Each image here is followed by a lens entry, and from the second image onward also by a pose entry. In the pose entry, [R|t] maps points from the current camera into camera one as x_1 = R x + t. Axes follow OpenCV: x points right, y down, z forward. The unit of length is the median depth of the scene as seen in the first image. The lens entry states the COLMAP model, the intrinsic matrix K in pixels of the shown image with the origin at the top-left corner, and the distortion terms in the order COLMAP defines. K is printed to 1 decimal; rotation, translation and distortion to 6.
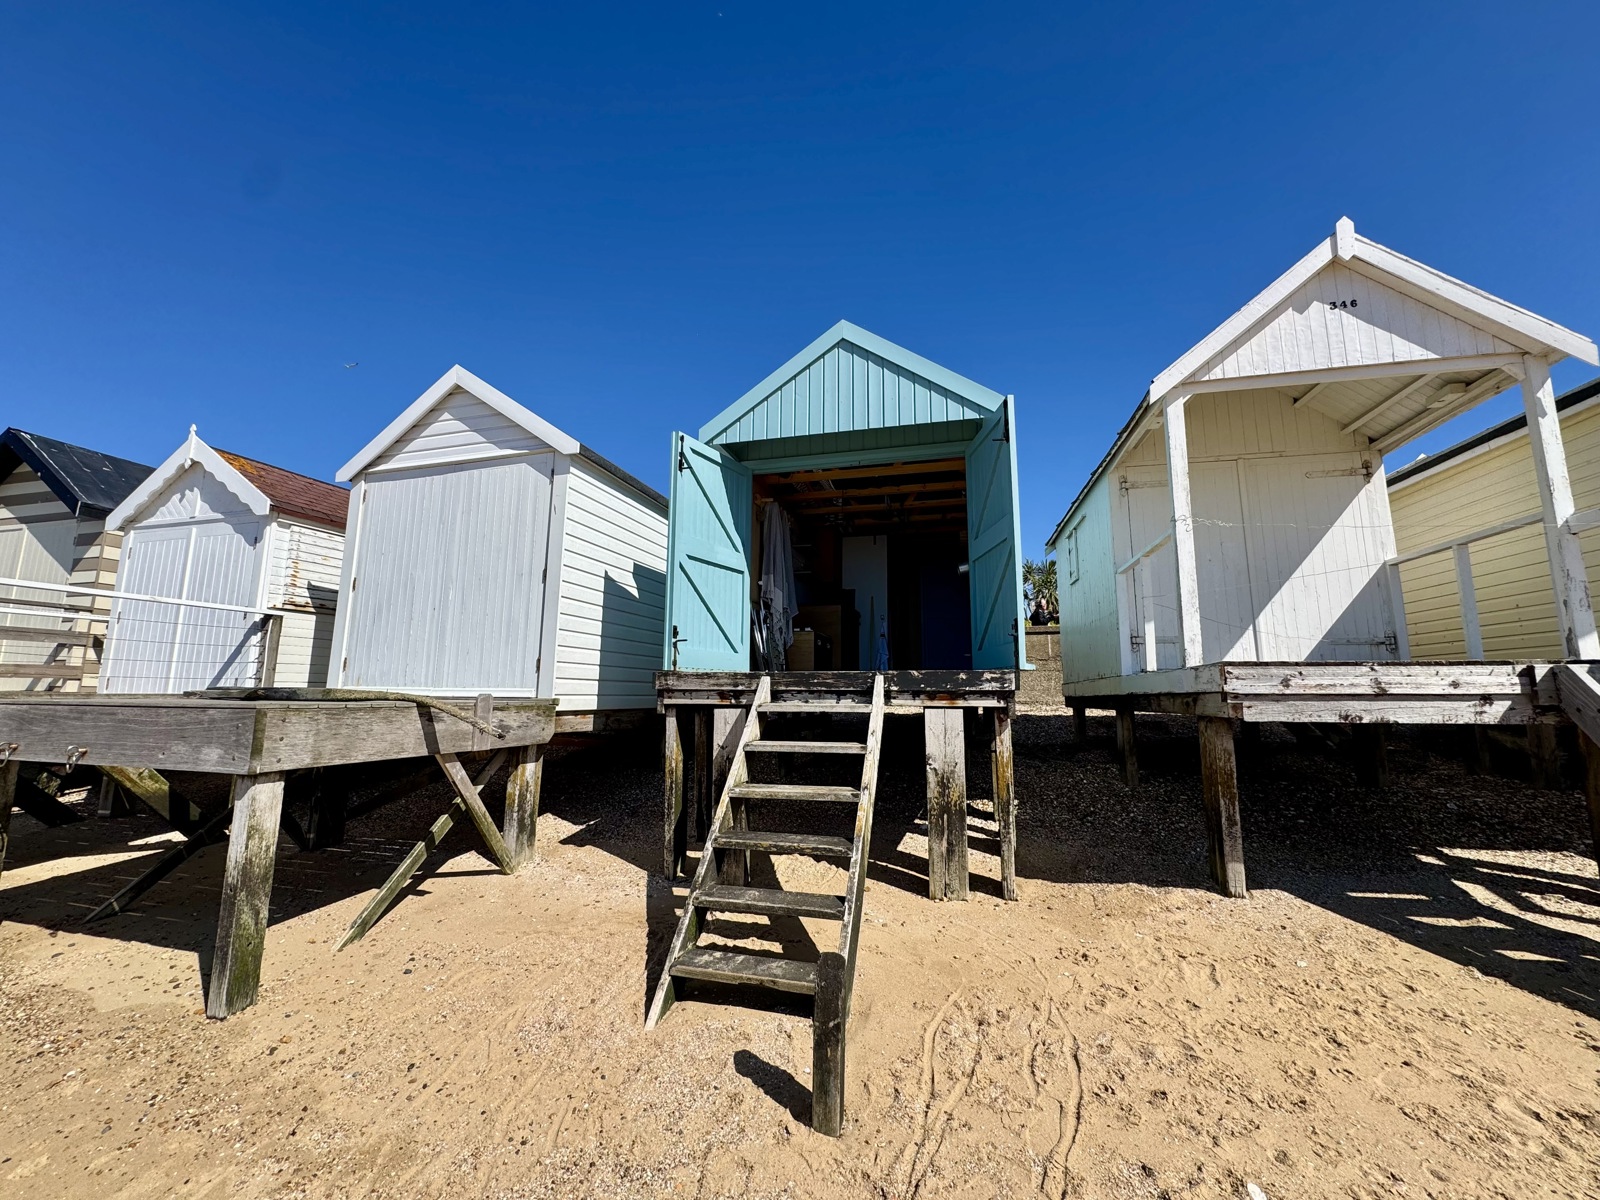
lens RADIAL K [[636.0, 0, 800.0], [0, 636.0, 600.0], [0, 0, 1]] dist [-0.000355, -0.000459]
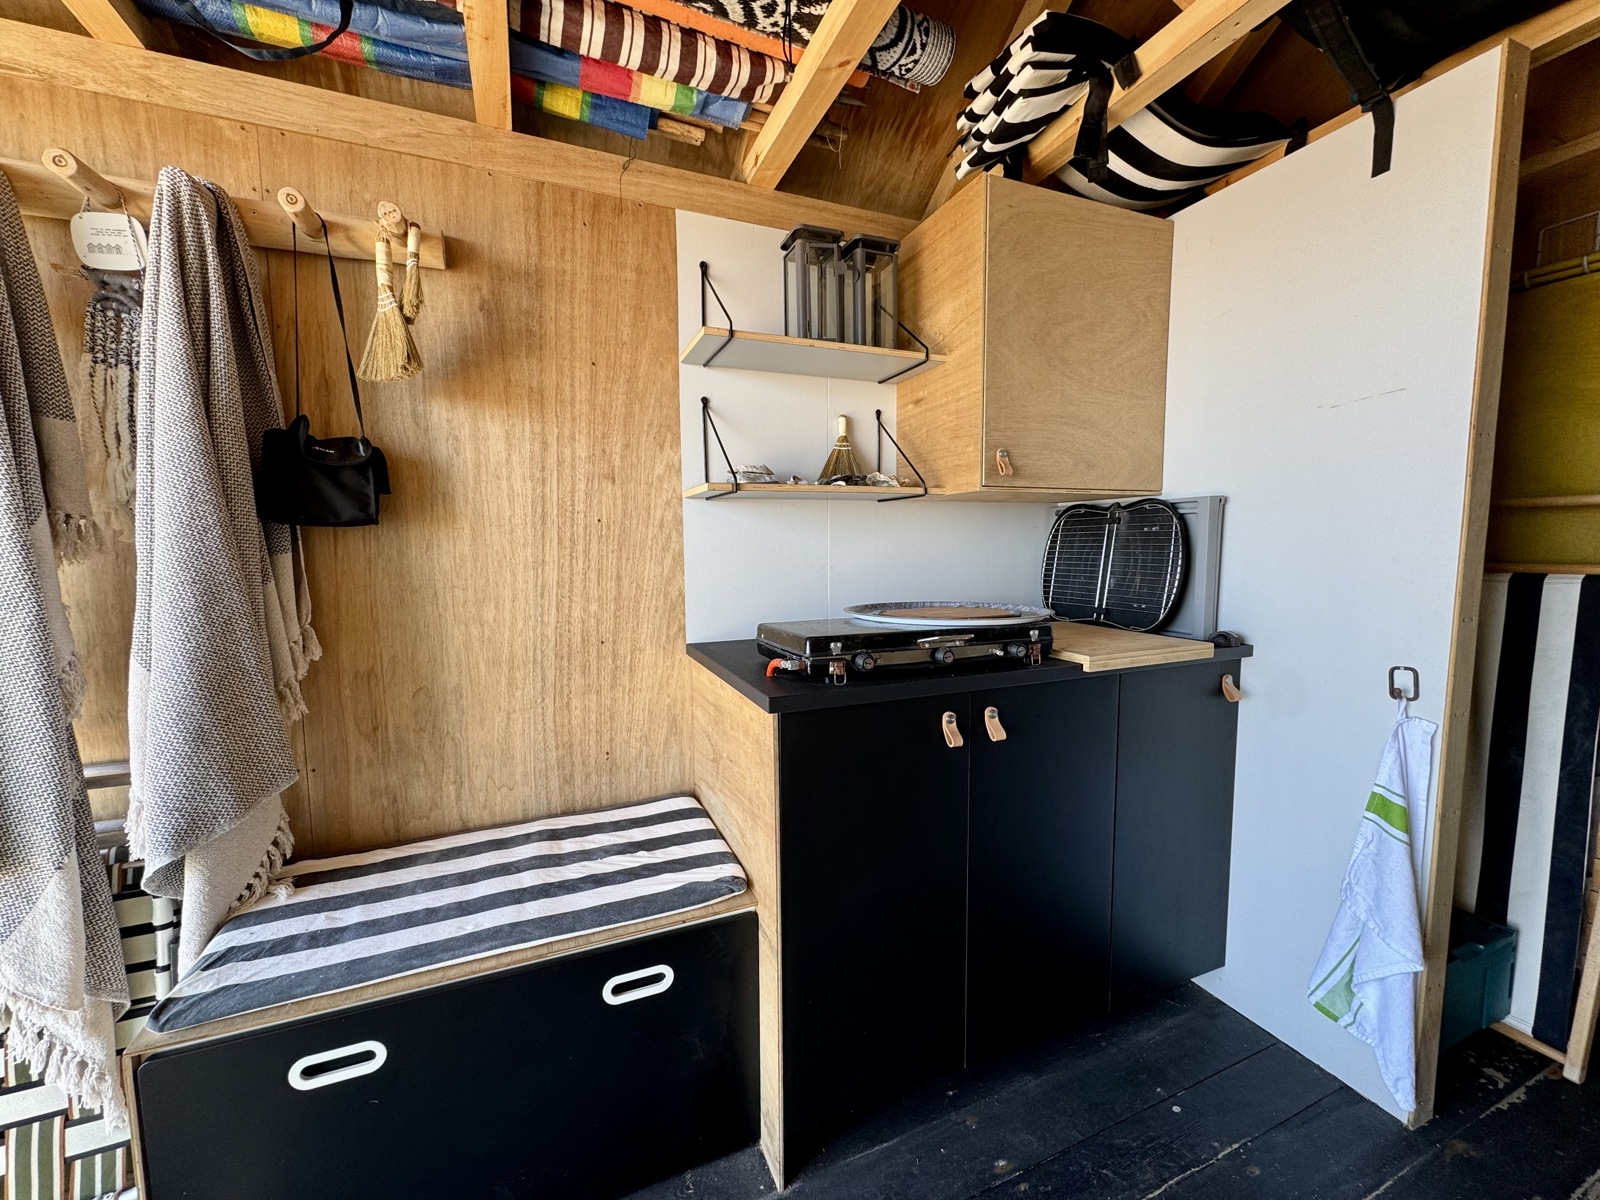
lens RADIAL K [[636.0, 0, 800.0], [0, 636.0, 600.0], [0, 0, 1]] dist [-0.000355, -0.000459]
pose [[0.614363, 0.056346, -0.787009, 0.277780], [0.132101, 0.976023, 0.173001, -0.062807], [0.777886, -0.210250, 0.592189, 1.413745]]
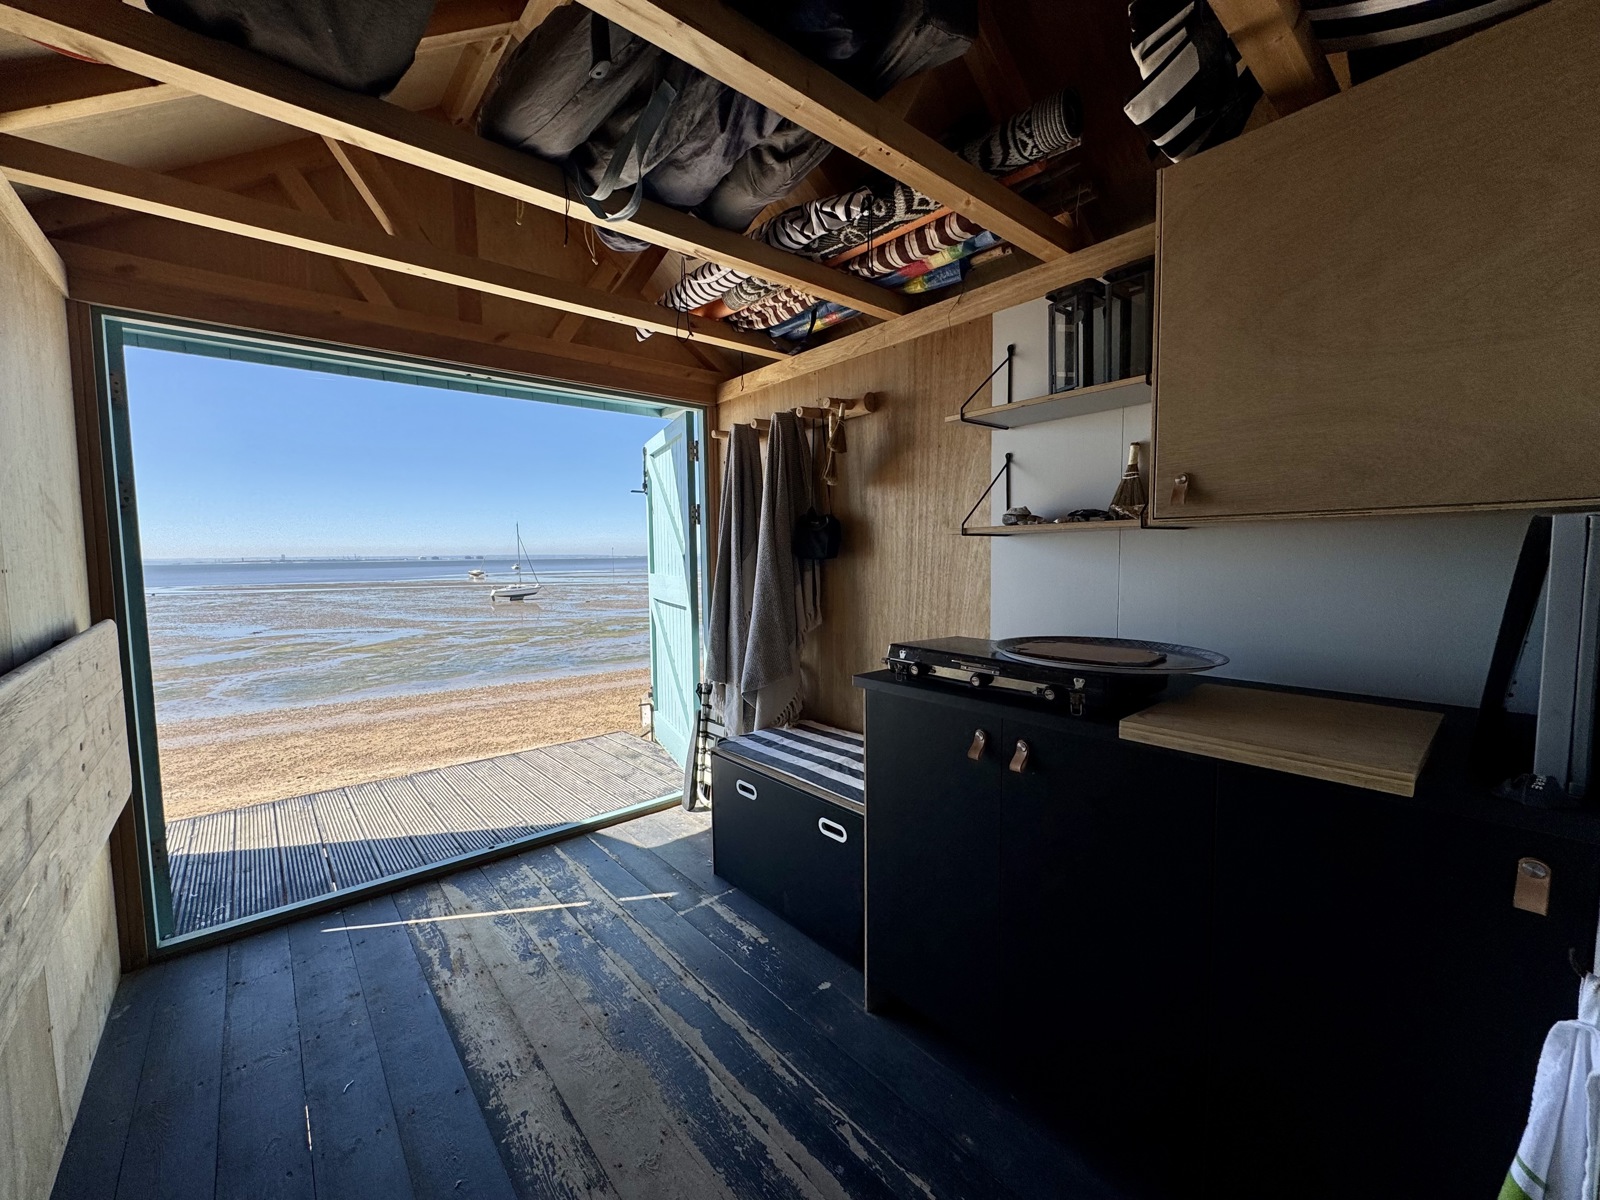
lens RADIAL K [[636.0, 0, 800.0], [0, 636.0, 600.0], [0, 0, 1]] dist [-0.000355, -0.000459]
pose [[-0.562952, 0.062059, -0.824156, 0.399421], [0.132585, 0.991043, -0.015939, -0.032971], [0.815785, -0.118244, -0.566138, 1.704071]]
